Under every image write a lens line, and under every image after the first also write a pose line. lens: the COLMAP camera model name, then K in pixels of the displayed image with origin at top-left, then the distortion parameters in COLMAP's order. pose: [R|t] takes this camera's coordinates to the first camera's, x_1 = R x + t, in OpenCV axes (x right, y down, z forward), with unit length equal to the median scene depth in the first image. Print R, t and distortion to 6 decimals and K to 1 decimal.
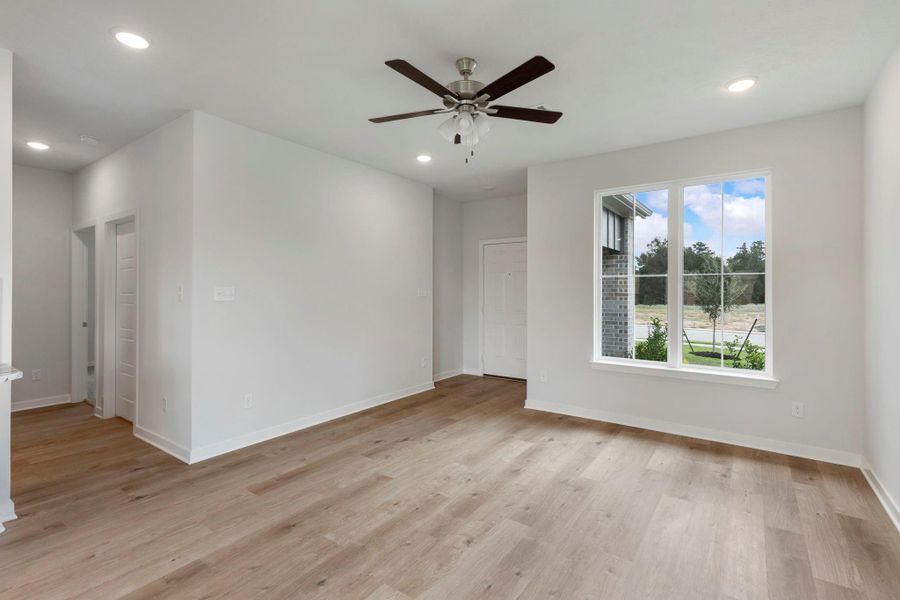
lens RADIAL K [[421.0, 0, 452.7], [0, 421.0, 289.3], [0, 0, 1]] dist [0.001916, -0.000125]
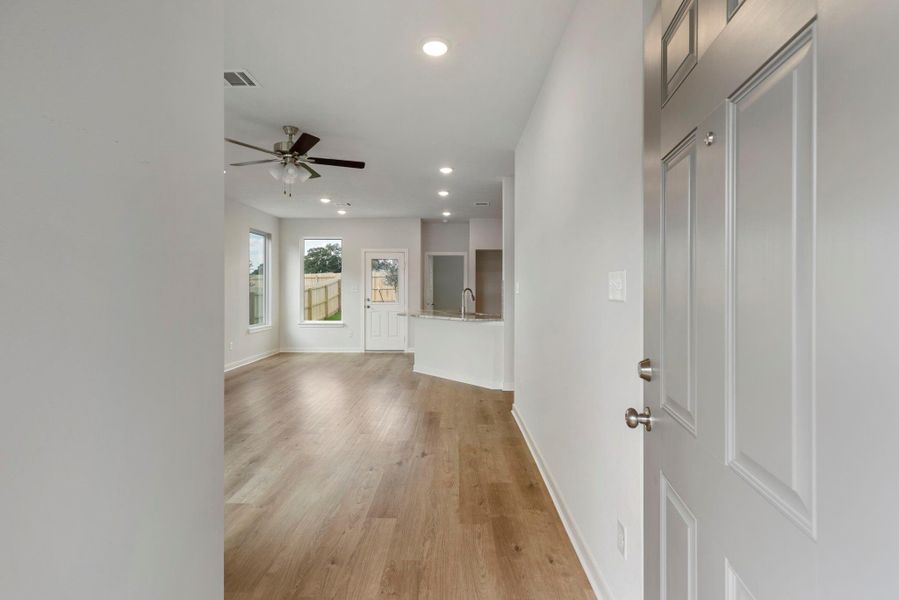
lens RADIAL K [[420.6, 0, 452.2], [0, 420.6, 289.3], [0, 0, 1]] dist [0.001916, -0.000125]
pose [[-0.822396, -0.000043, -0.568915, 0.314374], [-0.000176, 1.000000, 0.000179, 0.014569], [0.568915, 0.000247, -0.822396, 1.987228]]
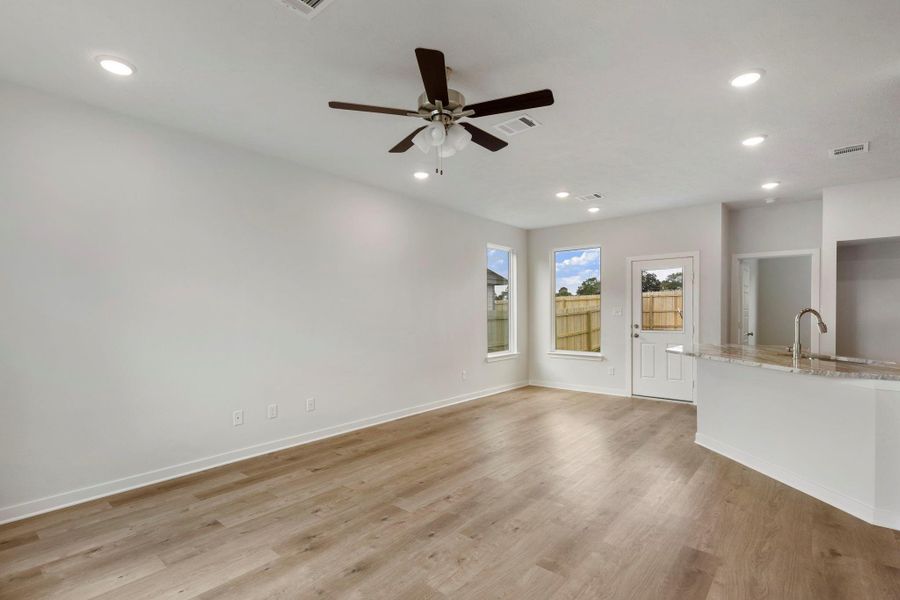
lens RADIAL K [[431.1, 0, 440.9], [0, 431.1, 317.7], [0, 0, 1]] dist [0.002925, -0.000203]
pose [[-0.995284, 0.002624, 0.096967, -0.048090], [0.003772, 0.999925, 0.011665, 0.015398], [-0.096929, 0.011976, -0.995219, 1.581482]]
